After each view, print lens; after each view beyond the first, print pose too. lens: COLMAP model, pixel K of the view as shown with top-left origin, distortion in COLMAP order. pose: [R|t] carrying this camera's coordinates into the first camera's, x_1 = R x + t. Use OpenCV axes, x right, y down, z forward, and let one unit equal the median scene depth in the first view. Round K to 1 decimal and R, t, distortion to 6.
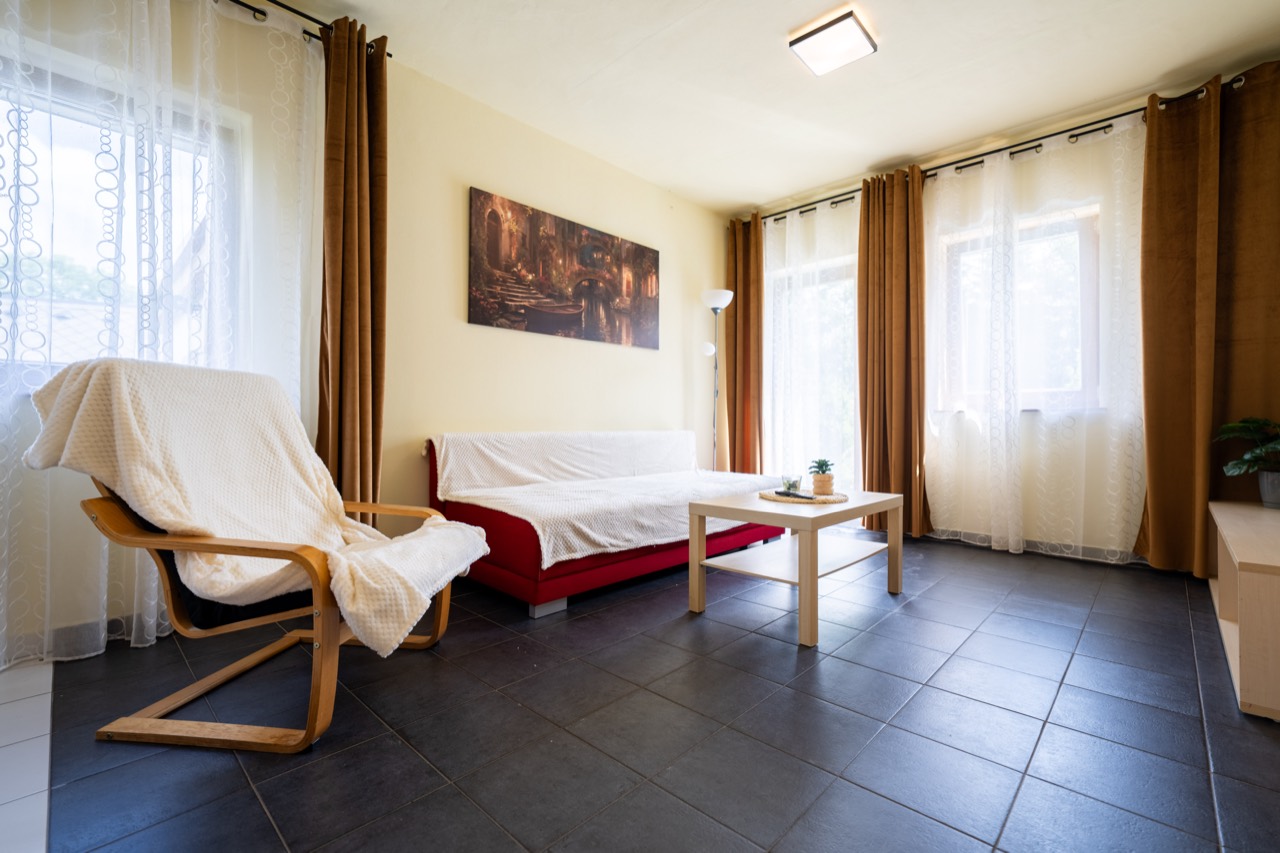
lens RADIAL K [[552.7, 0, 640.4], [0, 552.7, 423.4], [0, 0, 1]] dist [-0.008832, 0.000640]
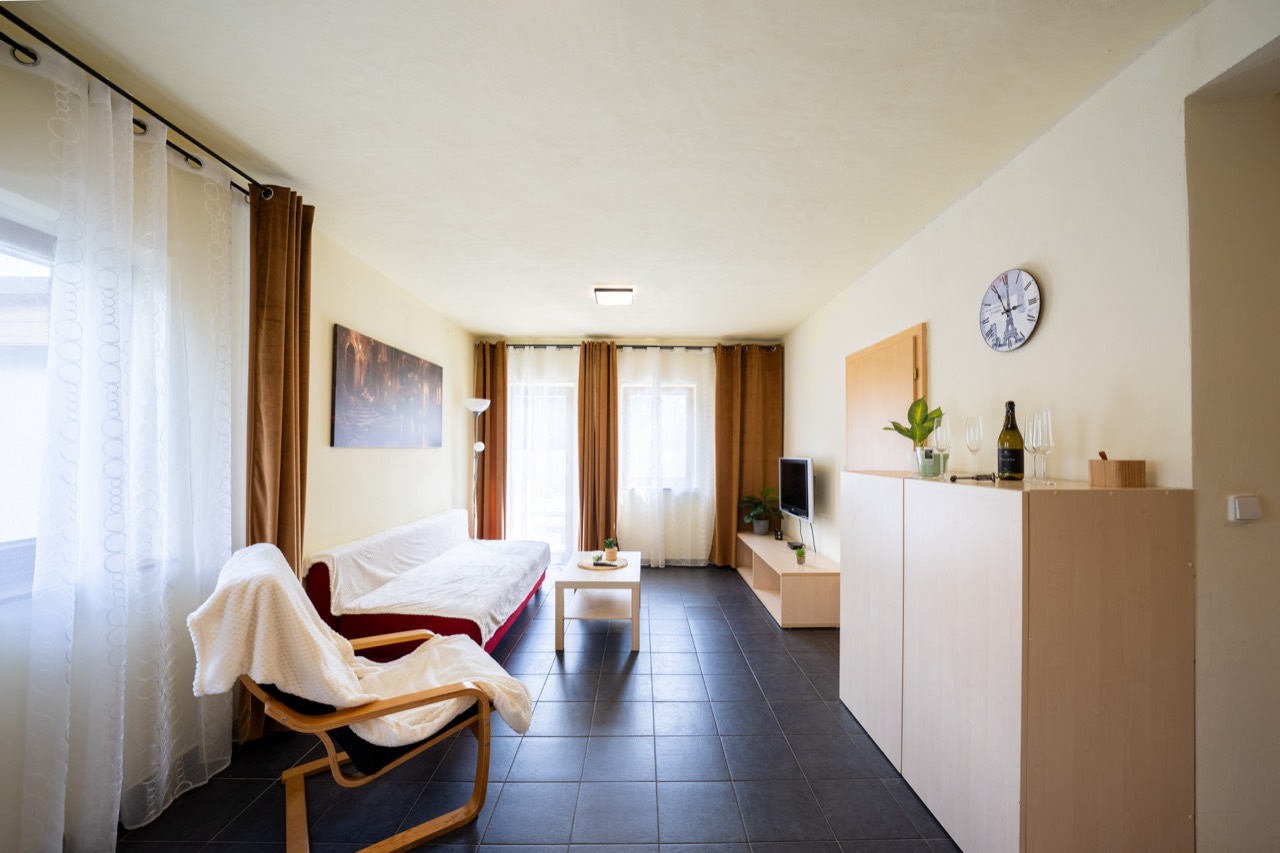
lens RADIAL K [[485.4, 0, 633.6], [0, 485.4, 438.3], [0, 0, 1]] dist [-0.017639, -0.000352]
pose [[0.721084, 0.008698, 0.692793, -0.532749], [-0.003792, 0.999956, -0.008608, -0.188684], [-0.692837, 0.003580, 0.721085, -0.107686]]
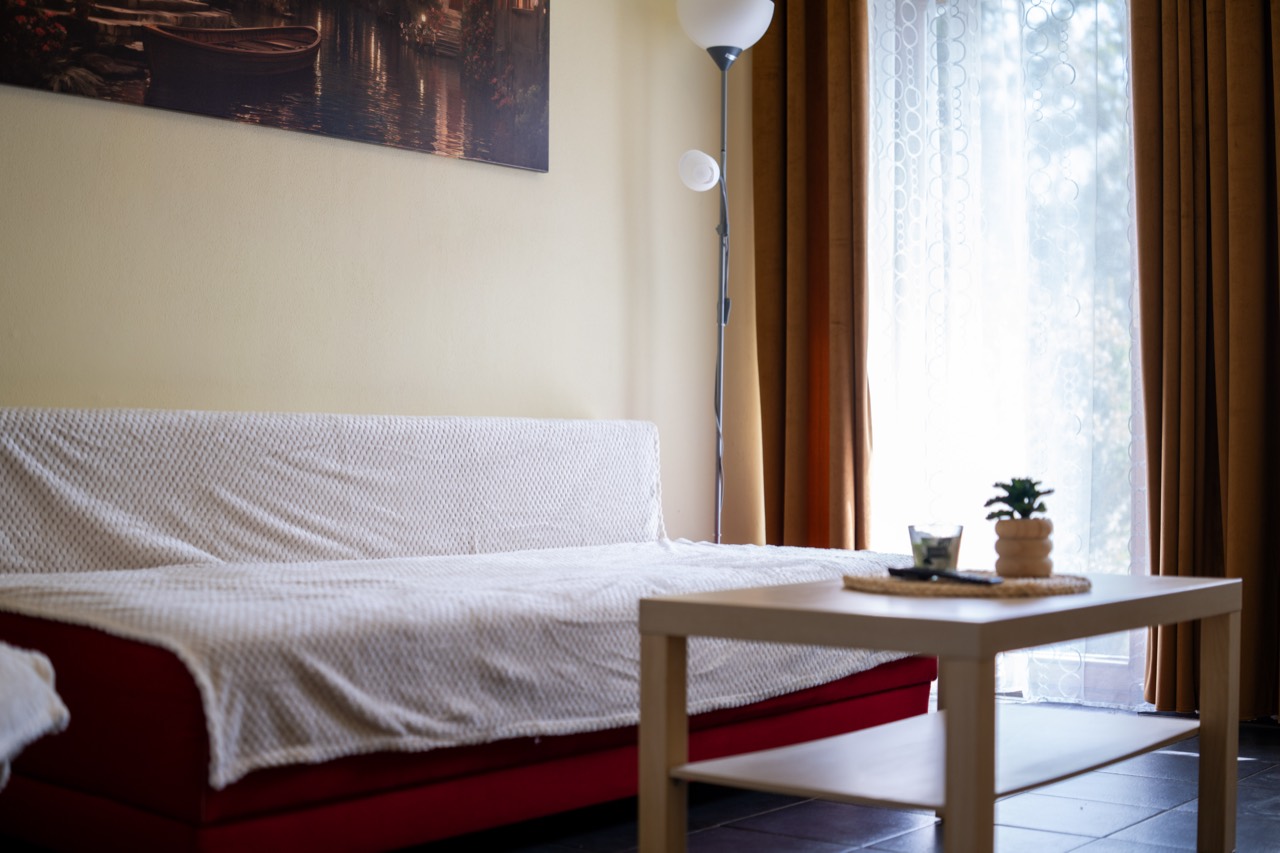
lens RADIAL K [[1837.3, 0, 637.7], [0, 1837.3, 428.2], [0, 0, 1]] dist [-0.180363, 0.000000]
pose [[0.996349, 0.001724, 0.085352, -0.007402], [-0.001023, 0.999965, -0.008258, 0.035494], [-0.085363, 0.008140, 0.996317, -0.098383]]
